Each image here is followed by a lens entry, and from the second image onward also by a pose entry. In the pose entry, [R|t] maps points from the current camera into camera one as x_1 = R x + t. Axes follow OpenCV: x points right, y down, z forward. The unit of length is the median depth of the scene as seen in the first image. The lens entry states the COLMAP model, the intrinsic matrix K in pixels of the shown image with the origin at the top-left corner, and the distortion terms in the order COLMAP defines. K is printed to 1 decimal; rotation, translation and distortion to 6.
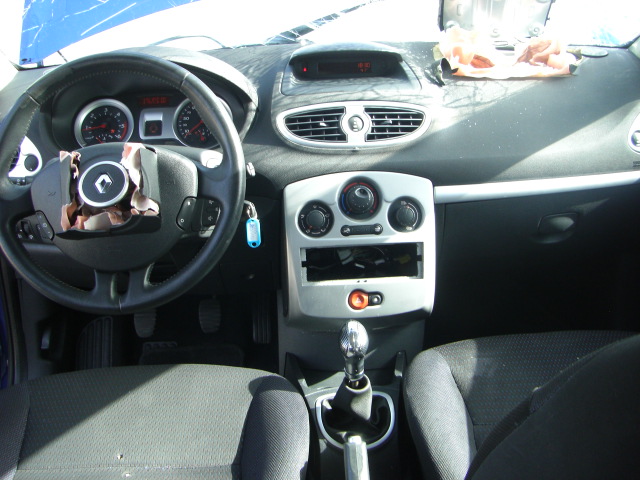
lens RADIAL K [[723.6, 0, 308.1], [0, 723.6, 206.0], [0, 0, 1]] dist [-0.202915, 0.201584]
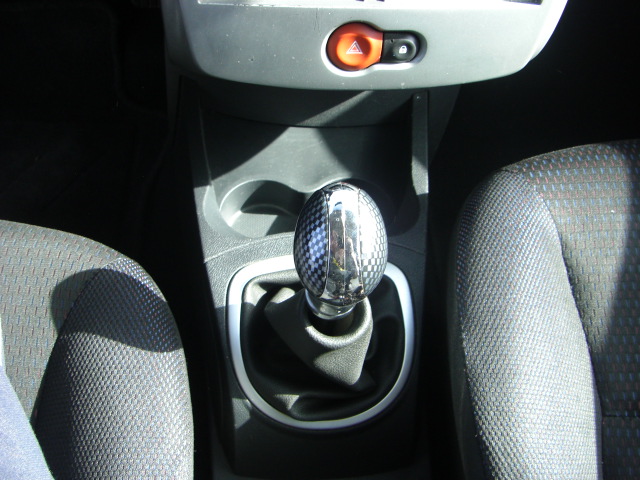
lens RADIAL K [[723.6, 0, 308.1], [0, 723.6, 206.0], [0, 0, 1]] dist [-0.202915, 0.201584]
pose [[0.995314, 0.032535, 0.091056, 0.016223], [-0.080582, 0.799584, 0.595123, -0.017468], [-0.053444, -0.599672, 0.798459, 0.666772]]
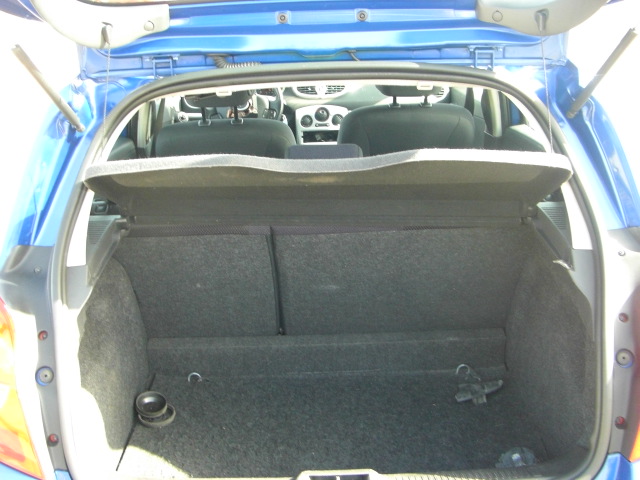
lens RADIAL K [[723.6, 0, 308.1], [0, 723.6, 206.0], [0, 0, 1]] dist [-0.202915, 0.201584]
pose [[0.999342, 0.013025, -0.033866, 0.119162], [-0.012614, 0.999844, 0.012333, 0.321541], [0.034021, -0.011898, 0.999350, -1.898251]]
